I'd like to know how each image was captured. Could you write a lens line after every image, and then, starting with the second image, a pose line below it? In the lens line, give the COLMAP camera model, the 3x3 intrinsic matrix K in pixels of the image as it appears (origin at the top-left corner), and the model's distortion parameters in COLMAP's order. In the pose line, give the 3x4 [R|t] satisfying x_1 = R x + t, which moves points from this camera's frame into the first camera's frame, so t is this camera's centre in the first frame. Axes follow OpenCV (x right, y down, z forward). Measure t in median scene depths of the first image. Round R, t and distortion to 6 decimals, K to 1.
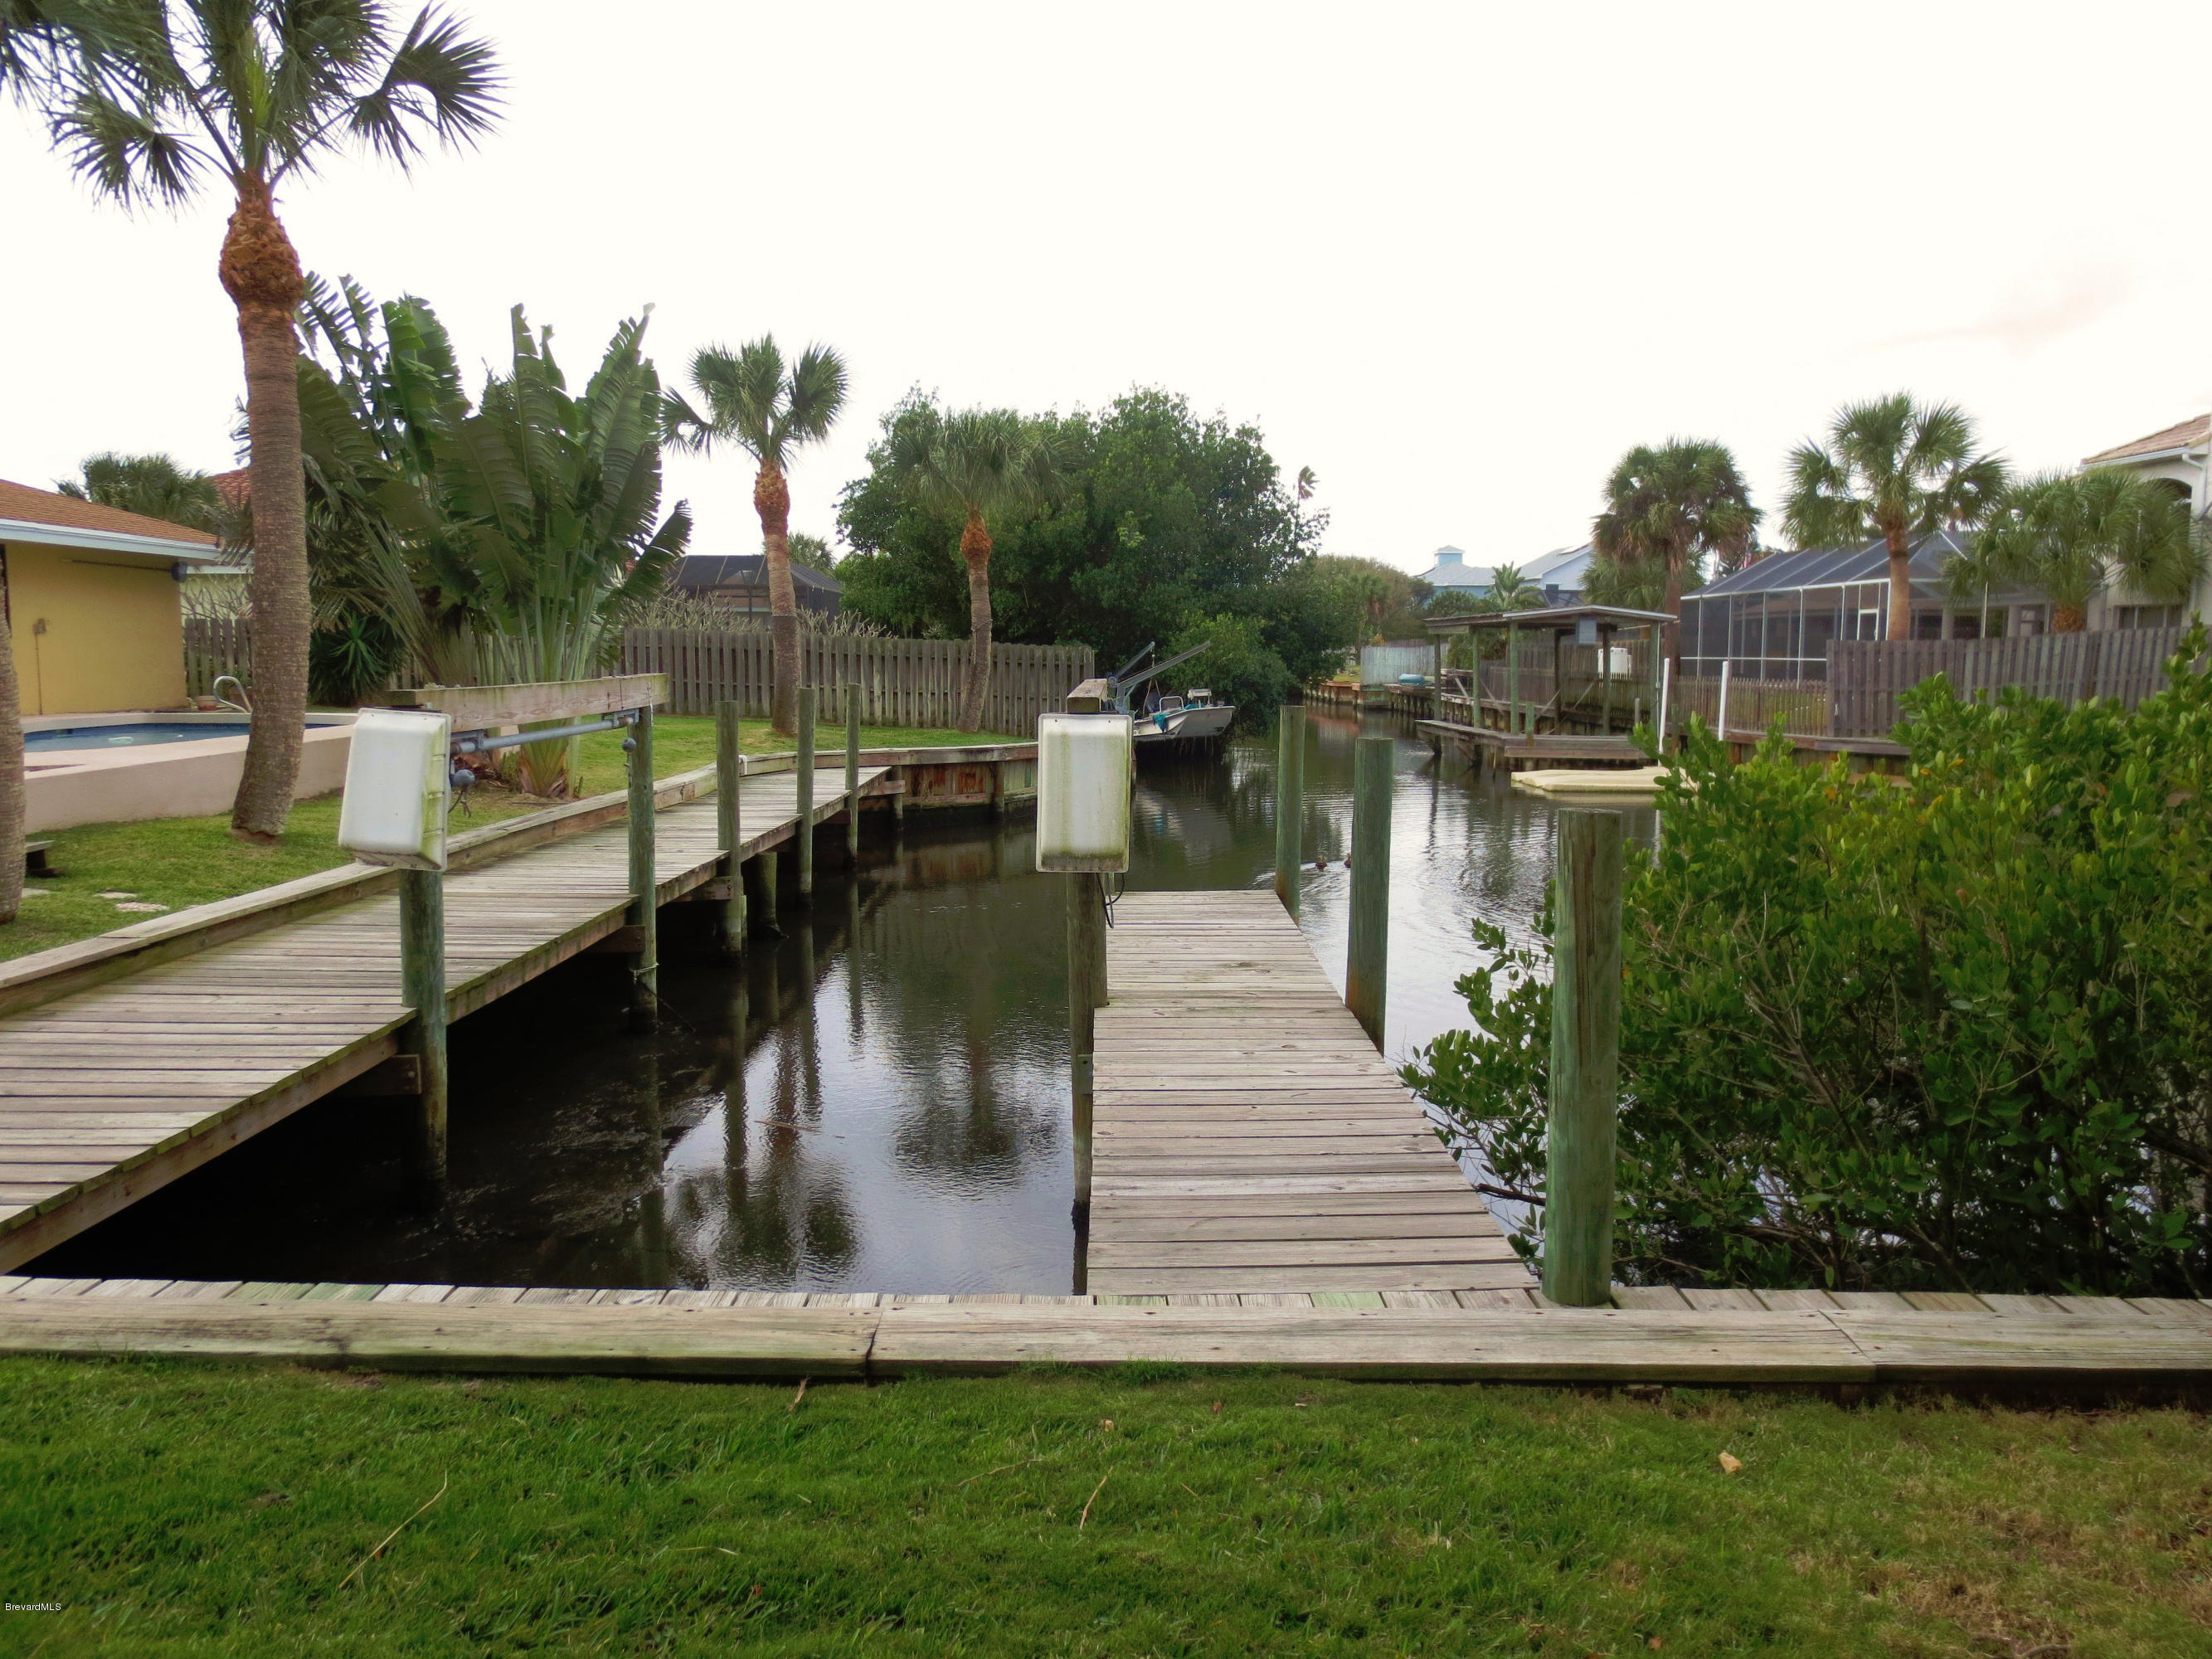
lens RADIAL K [[1548.8, 0, 1106.0], [0, 1548.8, 829.5], [0, 0, 1]] dist [-0.046301, 0.008007]
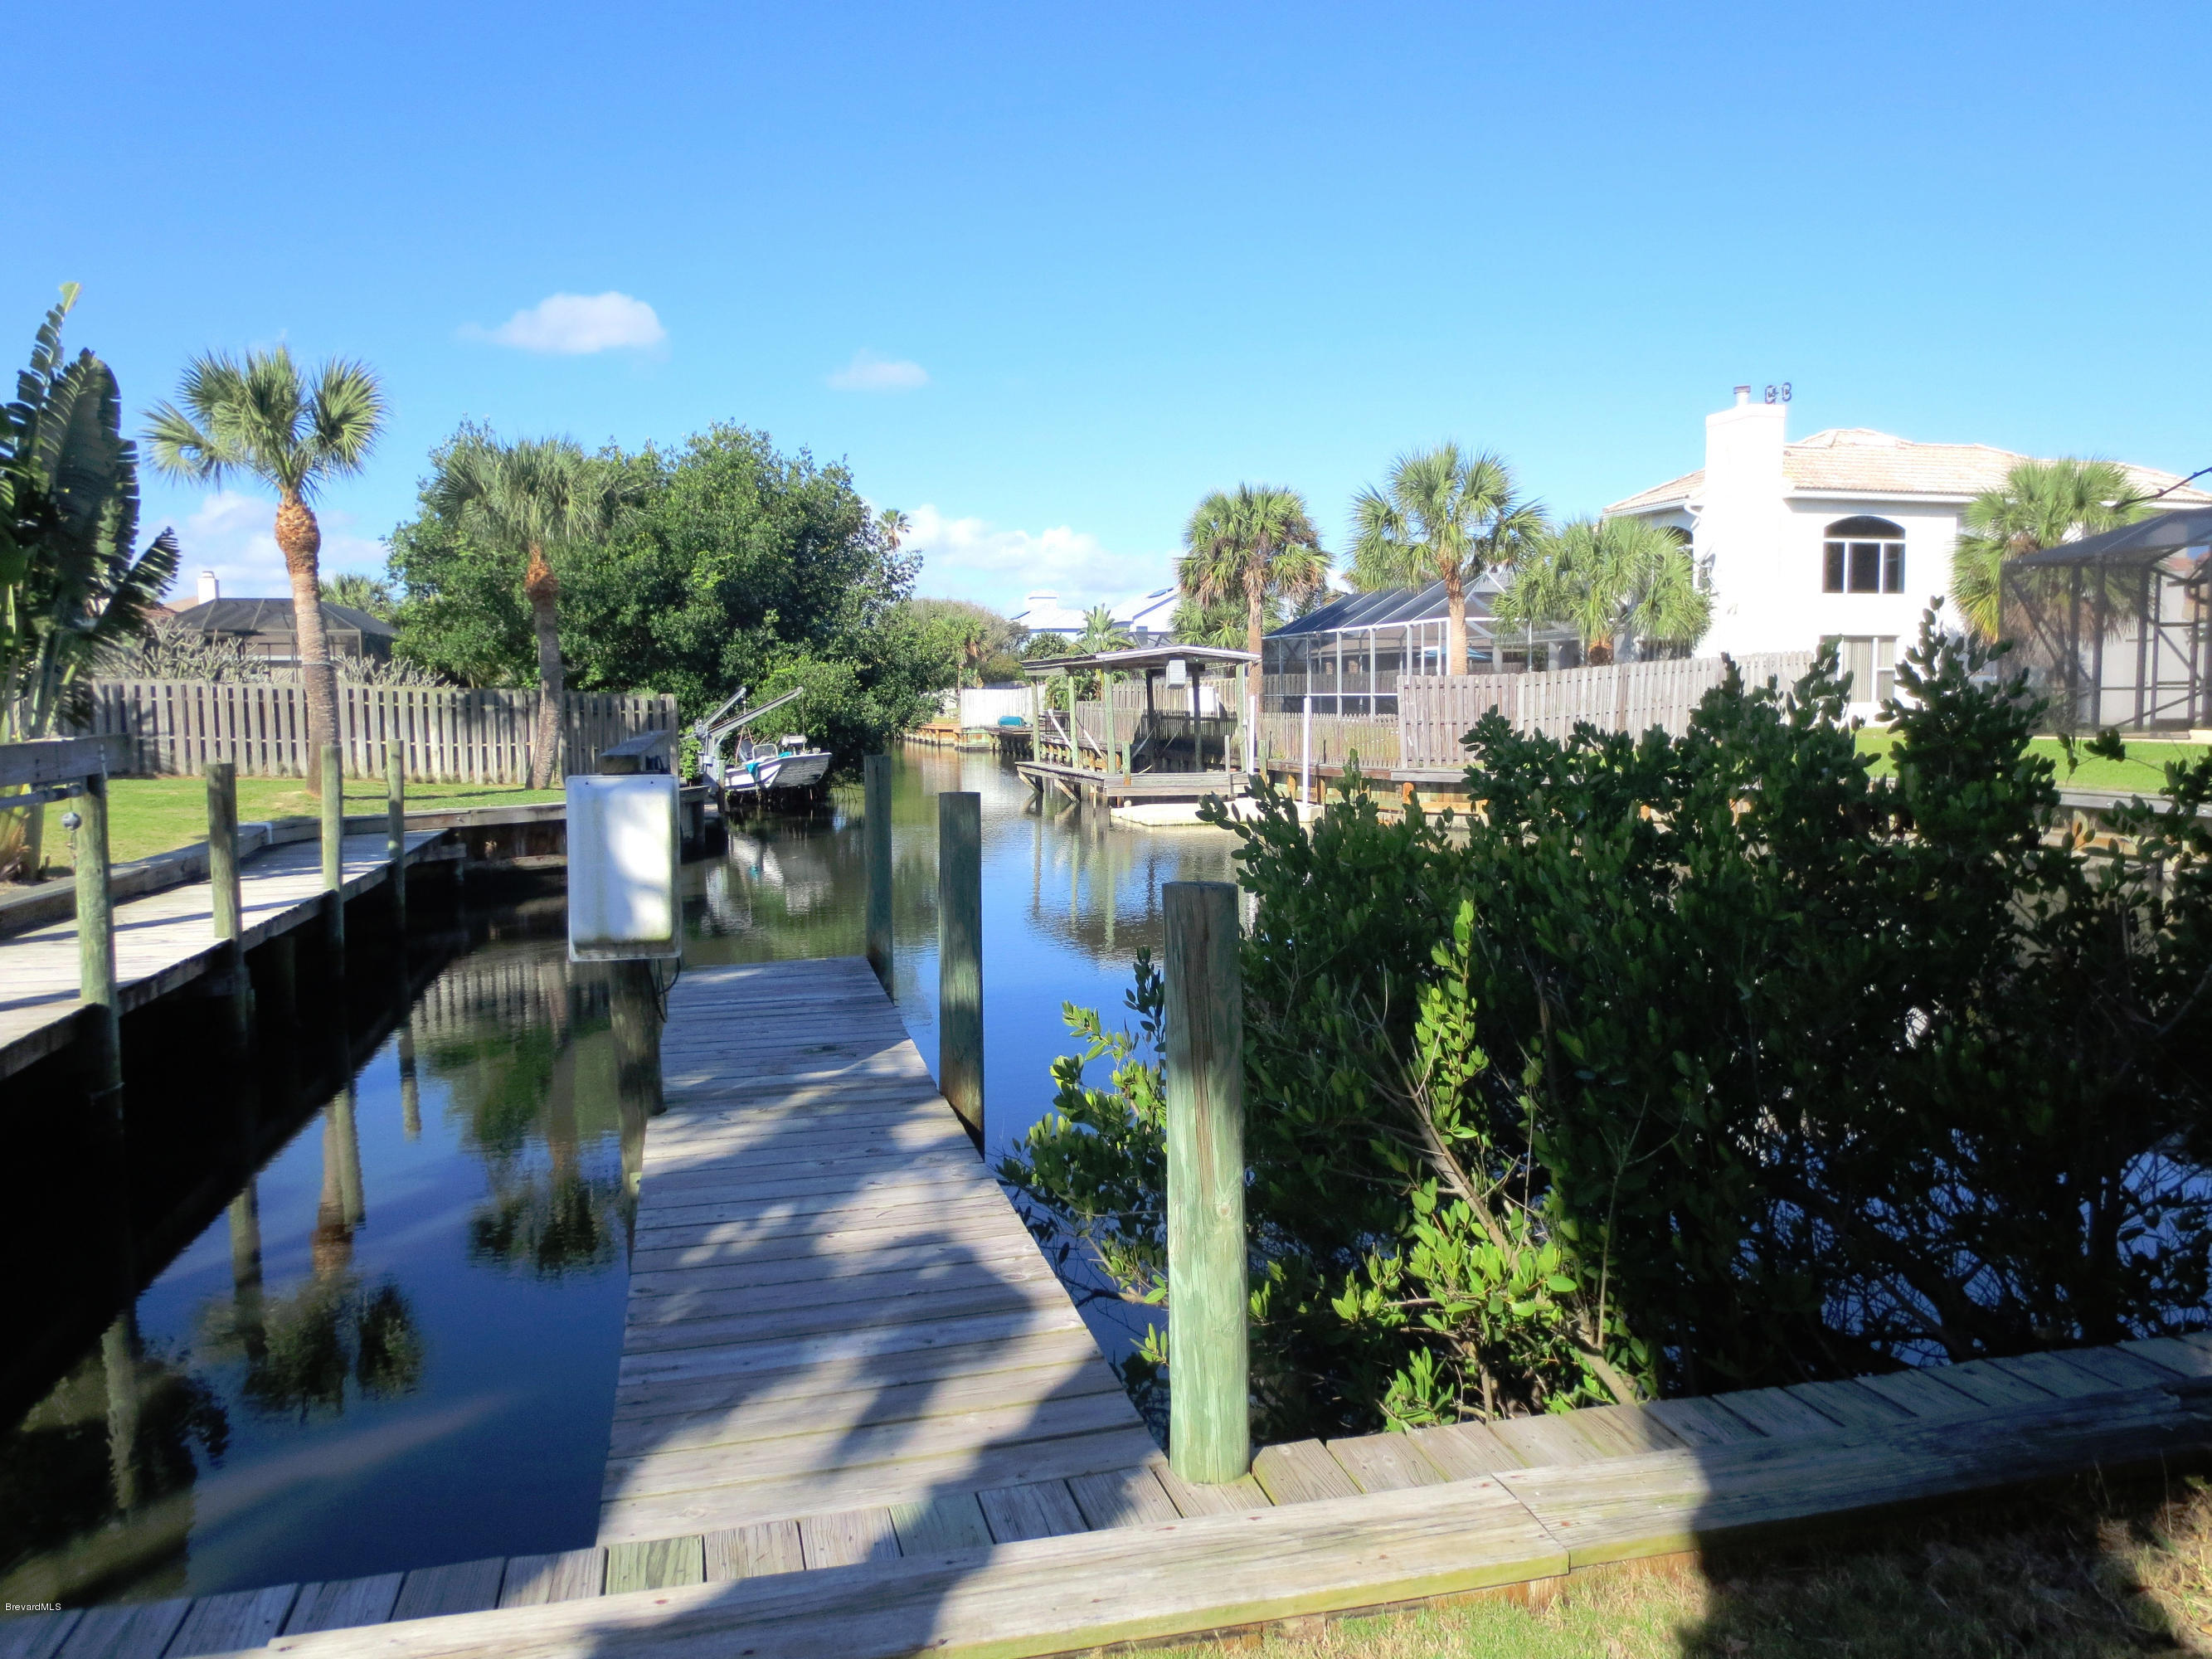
lens RADIAL K [[1548.8, 0, 1106.0], [0, 1548.8, 829.5], [0, 0, 1]] dist [-0.046301, 0.008007]
pose [[0.967550, -0.035785, 0.250132, 0.006377], [0.042670, 0.998844, -0.022155, -0.002842], [-0.249049, 0.032109, 0.967958, 0.022553]]
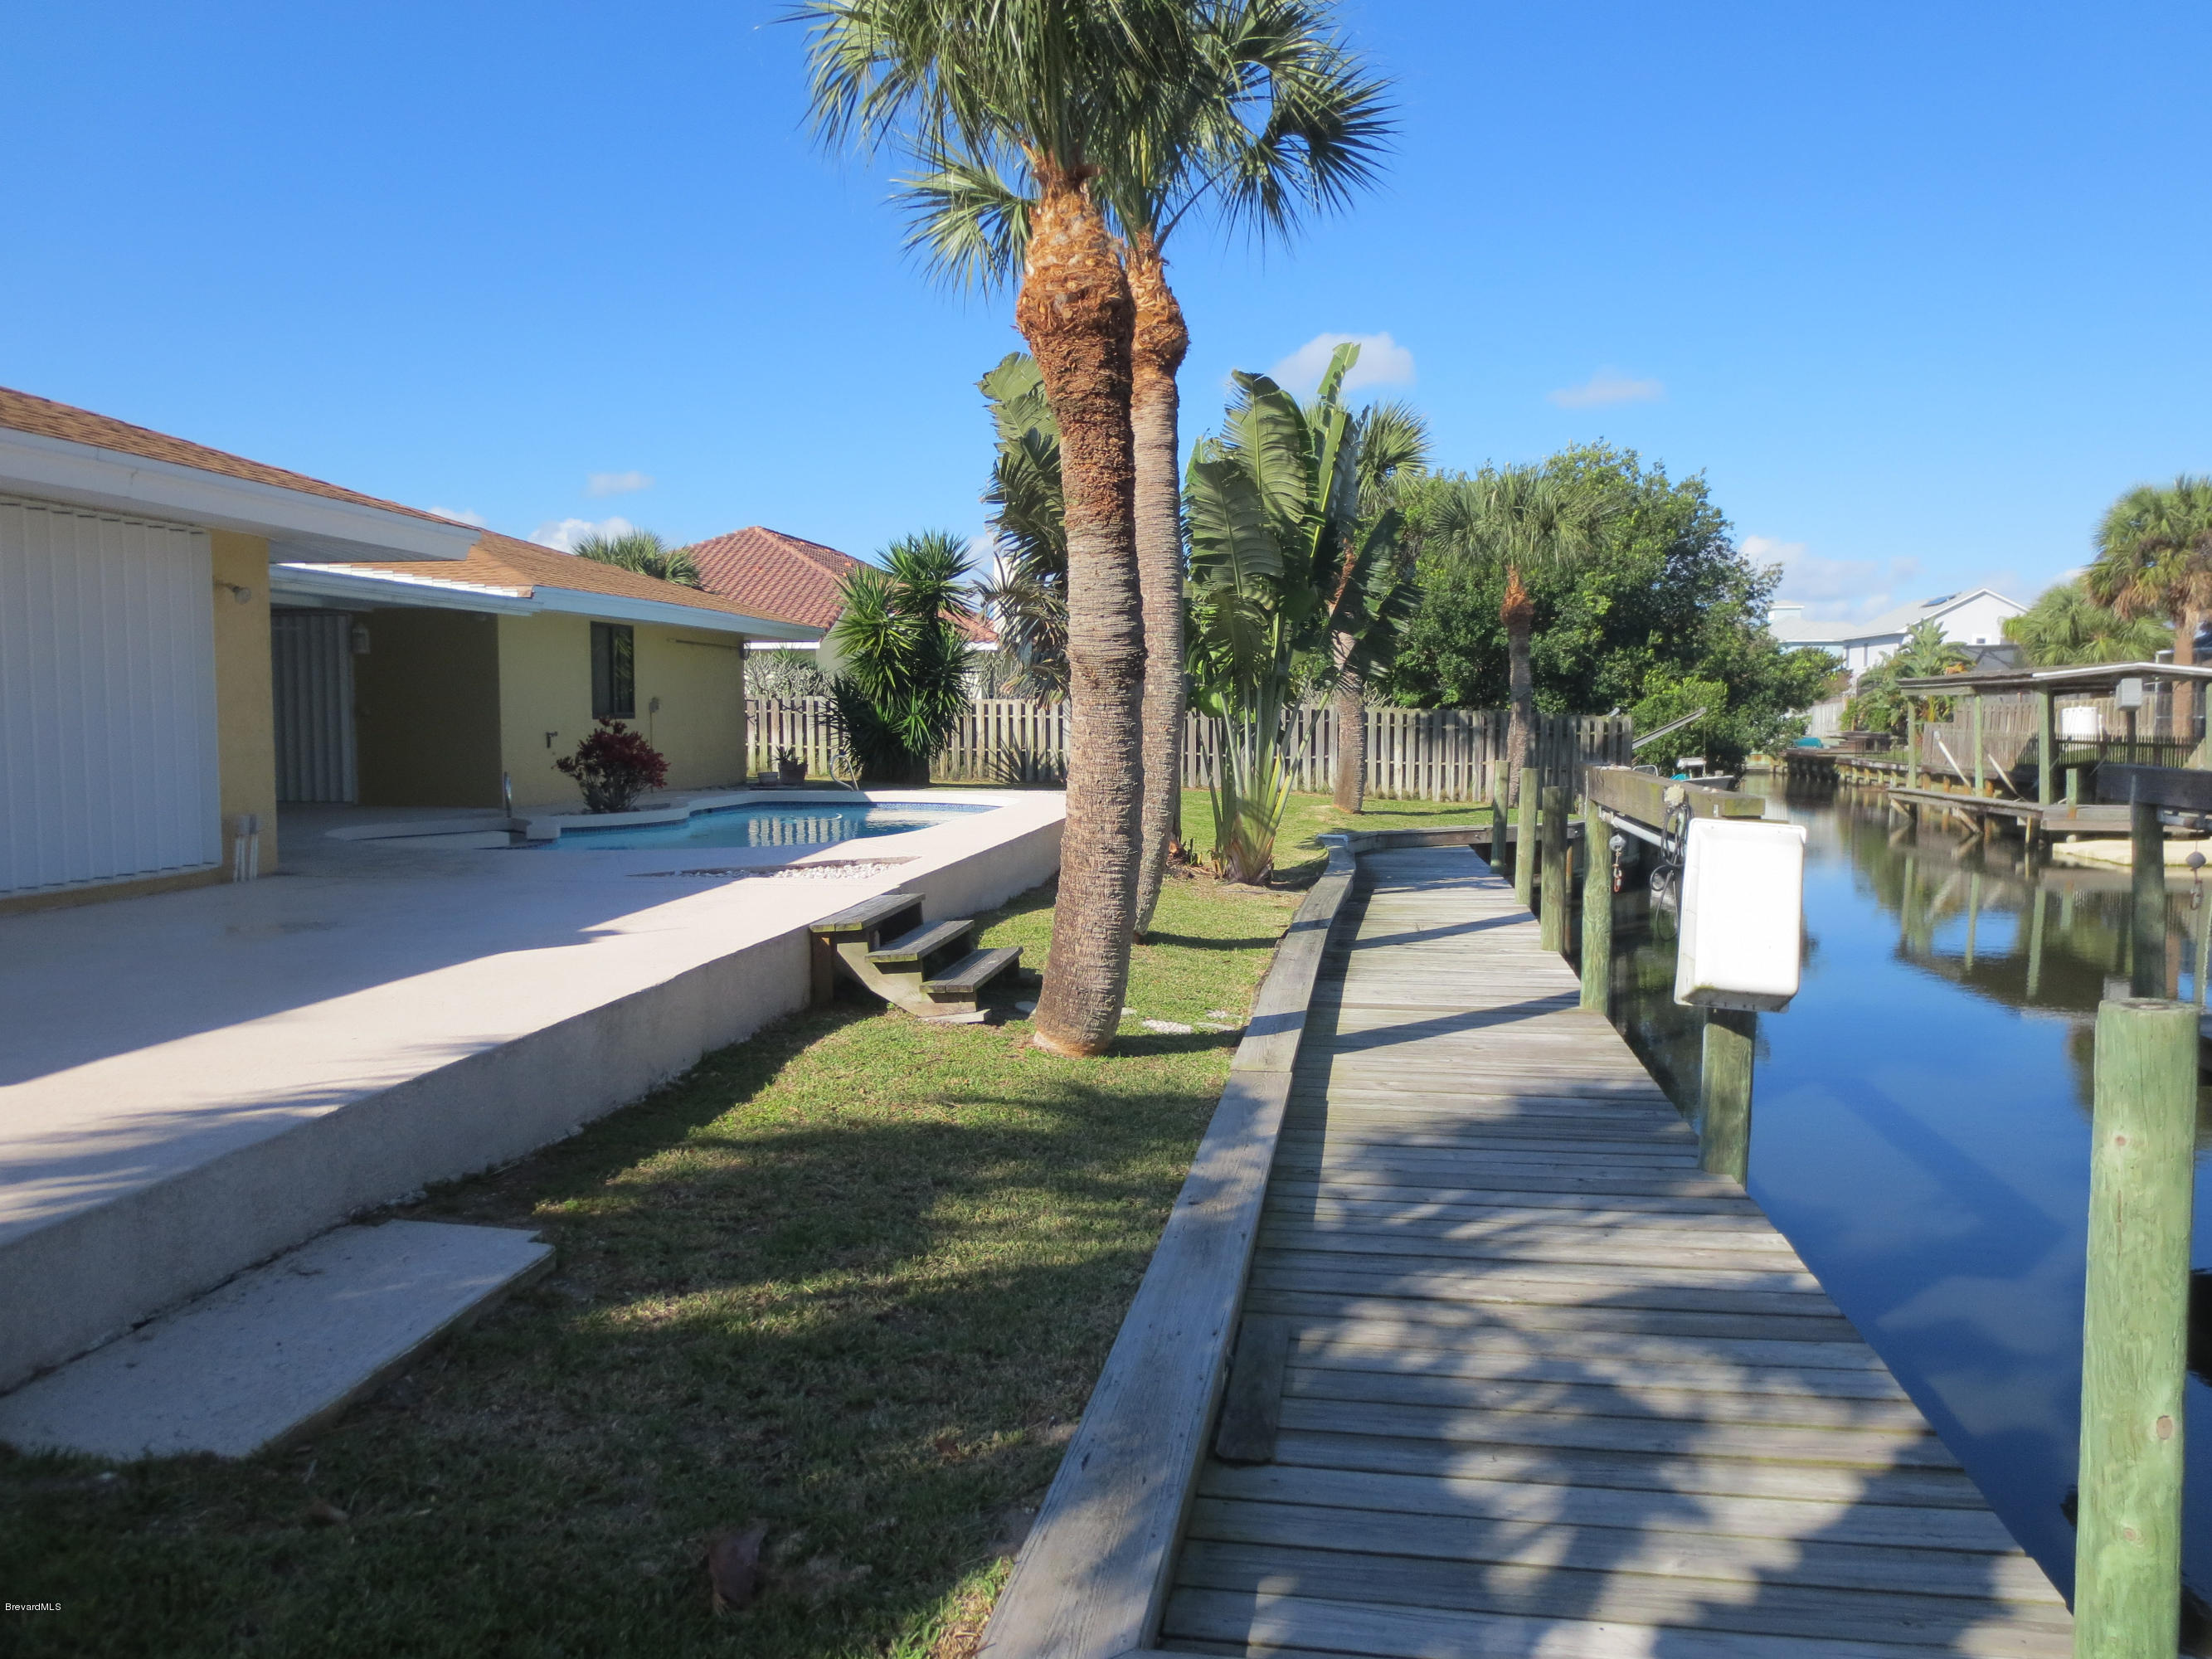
lens RADIAL K [[1548.8, 0, 1106.0], [0, 1548.8, 829.5], [0, 0, 1]] dist [-0.046301, 0.008007]
pose [[0.987282, -0.001880, -0.158965, -0.155915], [-0.004670, 0.999156, -0.040819, -0.007859], [0.158907, 0.041043, 0.986440, 0.023762]]
